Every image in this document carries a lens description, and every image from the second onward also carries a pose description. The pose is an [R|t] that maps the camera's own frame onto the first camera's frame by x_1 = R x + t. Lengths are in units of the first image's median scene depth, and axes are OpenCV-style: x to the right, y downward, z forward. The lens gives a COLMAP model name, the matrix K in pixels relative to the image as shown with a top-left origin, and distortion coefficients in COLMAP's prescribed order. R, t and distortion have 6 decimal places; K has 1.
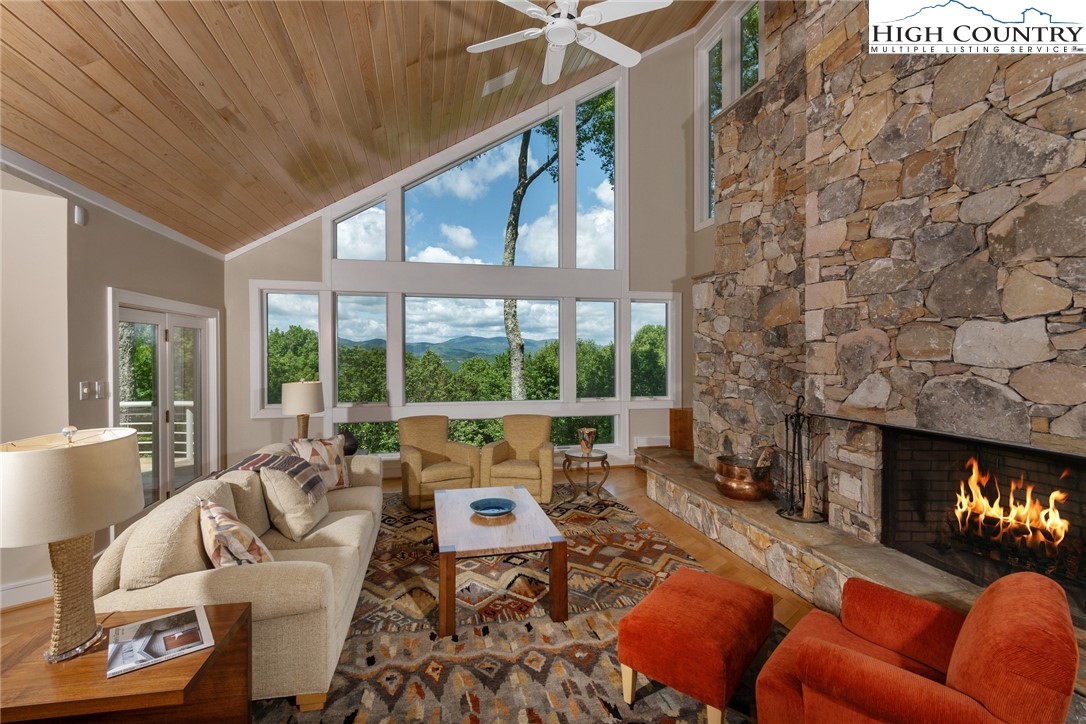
lens RADIAL K [[493.3, 0, 548.1], [0, 493.3, 353.9], [0, 0, 1]] dist [0.011085, 0.000641]
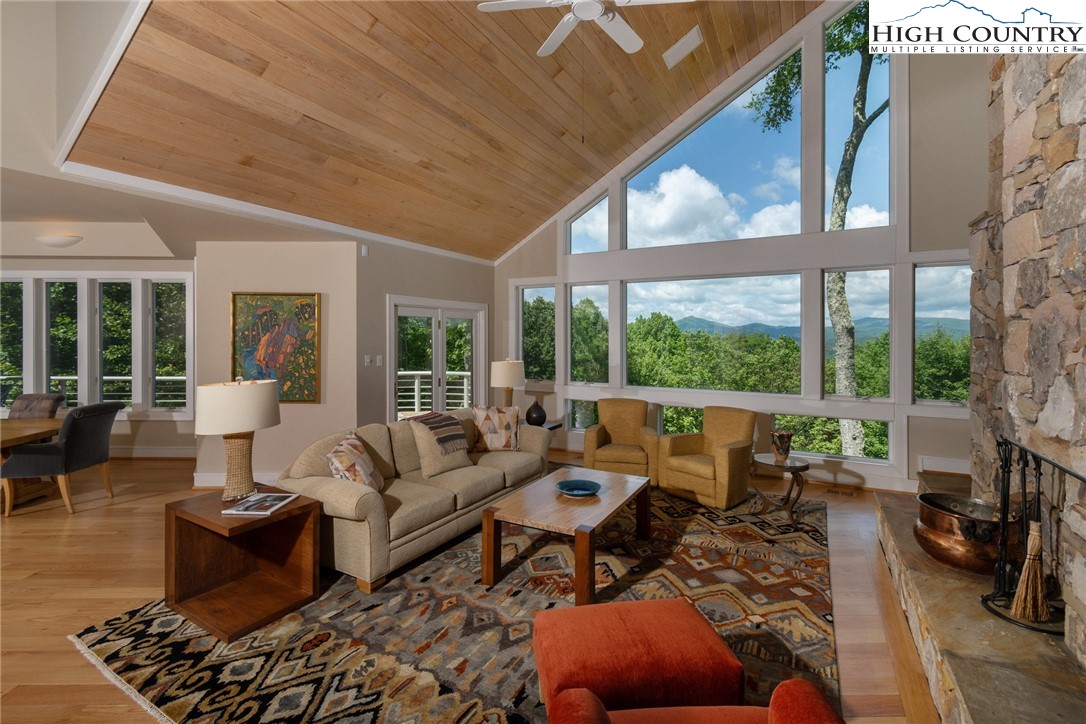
lens RADIAL K [[493.3, 0, 536.5], [0, 493.3, 343.4], [0, 0, 1]] dist [0.011085, 0.000641]
pose [[0.738772, 0.010637, -0.673872, 0.426805], [-0.004267, 0.999929, 0.011106, -0.000618], [0.673942, -0.005329, 0.738765, 0.156171]]
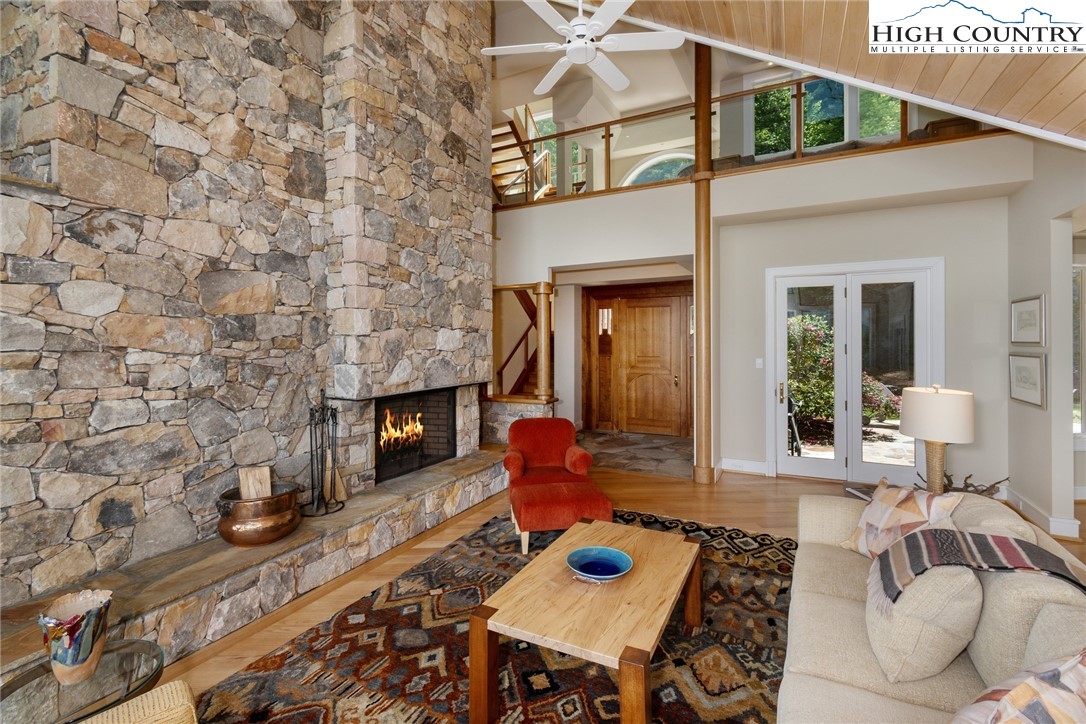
lens RADIAL K [[493.3, 0, 515.3], [0, 493.3, 337.7], [0, 0, 1]] dist [0.011085, 0.000641]
pose [[-0.721657, 0.007280, 0.692212, -0.434657], [0.007874, 0.999966, -0.002307, -0.013748], [-0.692206, 0.003786, -0.721690, 1.332568]]
